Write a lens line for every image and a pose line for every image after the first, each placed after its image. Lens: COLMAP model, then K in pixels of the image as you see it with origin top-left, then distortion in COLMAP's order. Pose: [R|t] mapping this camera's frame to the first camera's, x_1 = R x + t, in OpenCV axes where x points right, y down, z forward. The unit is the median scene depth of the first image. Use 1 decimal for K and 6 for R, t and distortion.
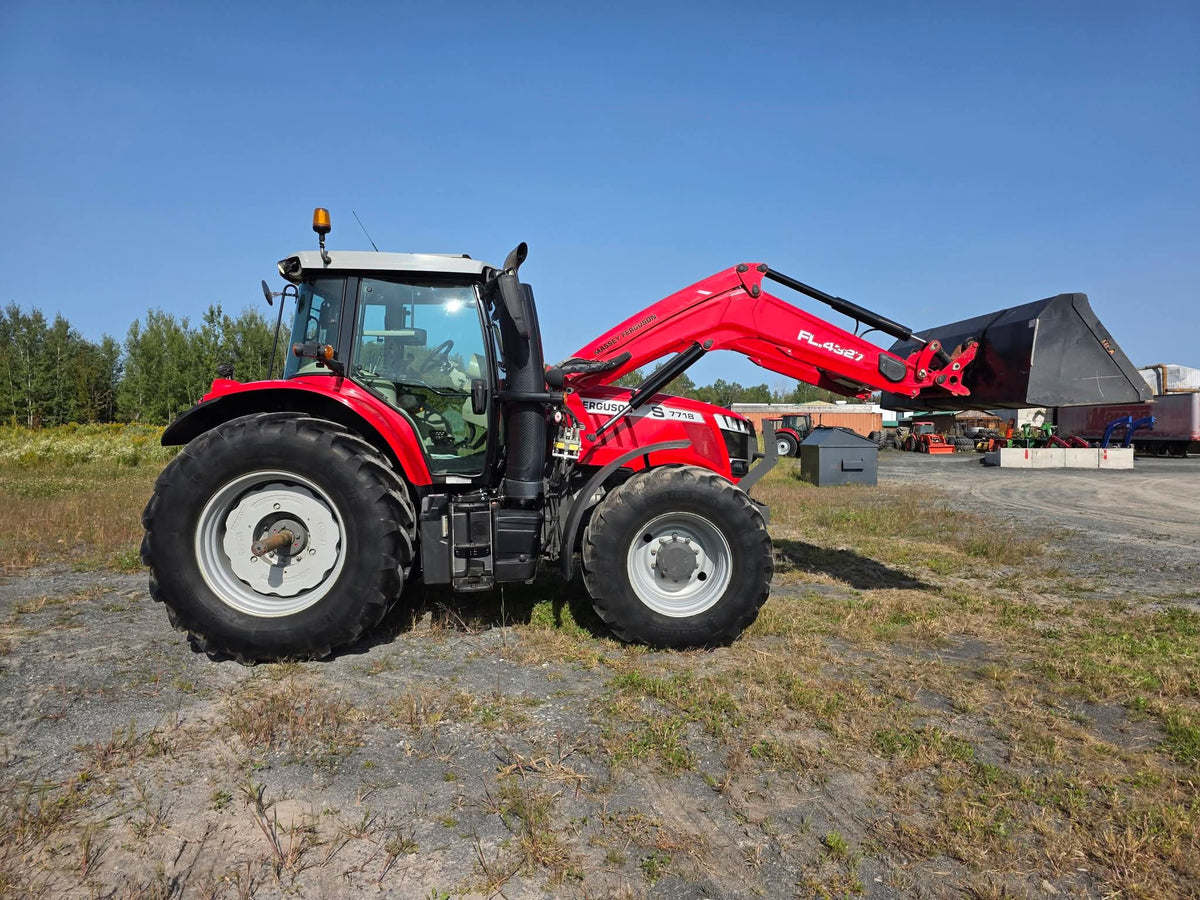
lens RADIAL K [[800.0, 0, 600.0], [0, 800.0, 450.0], [0, 0, 1]] dist [0.099189, -0.080211]
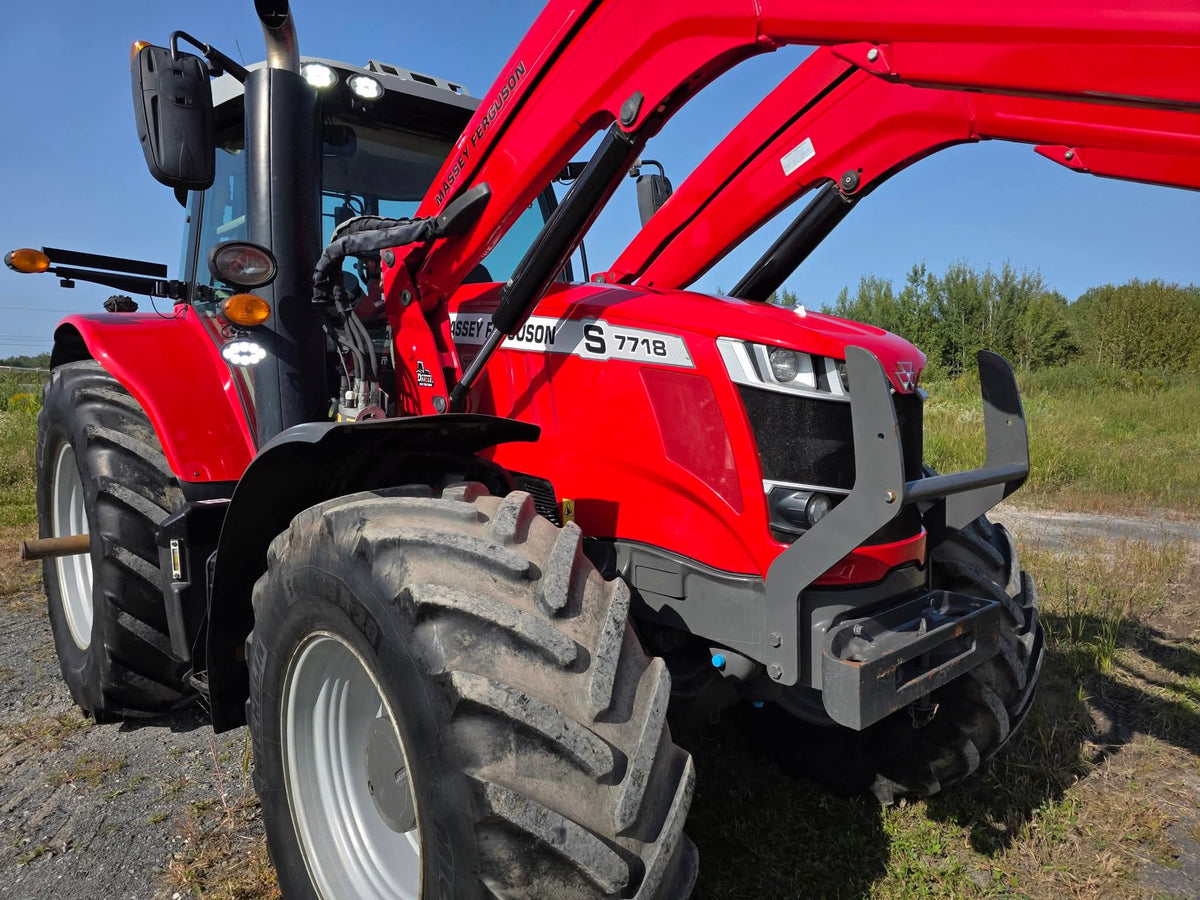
lens RADIAL K [[799.2, 0, 593.2], [0, 799.2, 450.7], [0, 0, 1]] dist [0.097703, -0.084692]
pose [[0.648459, 0.064550, -0.758508, 0.374435], [-0.028430, 0.997757, 0.060606, -0.018807], [0.760719, -0.017736, 0.648839, 0.786107]]
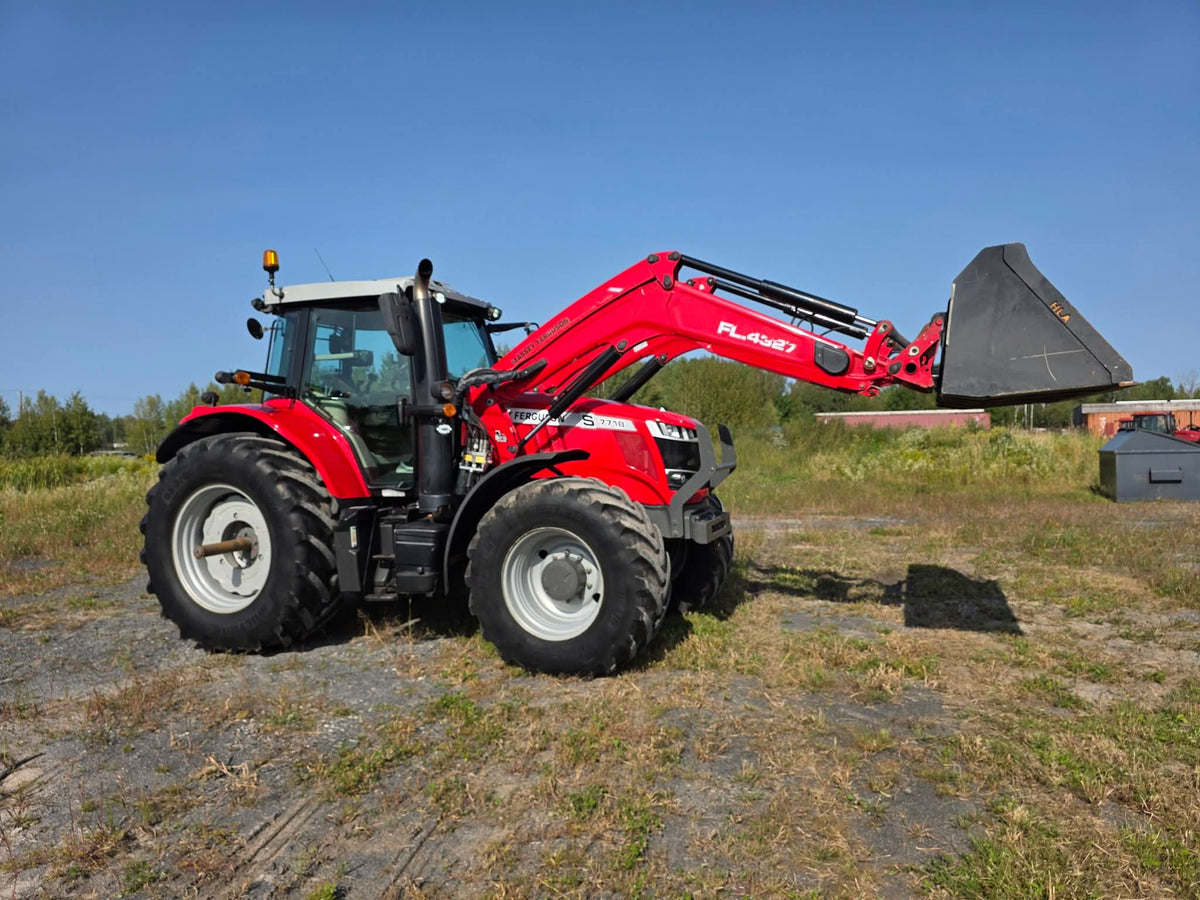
lens RADIAL K [[799.2, 0, 593.2], [0, 799.2, 450.7], [0, 0, 1]] dist [0.097703, -0.084692]
pose [[0.912472, -0.019094, -0.408693, 0.480011], [0.013090, 0.999761, -0.017483, 0.004441], [0.408929, 0.010603, 0.912505, 0.152437]]
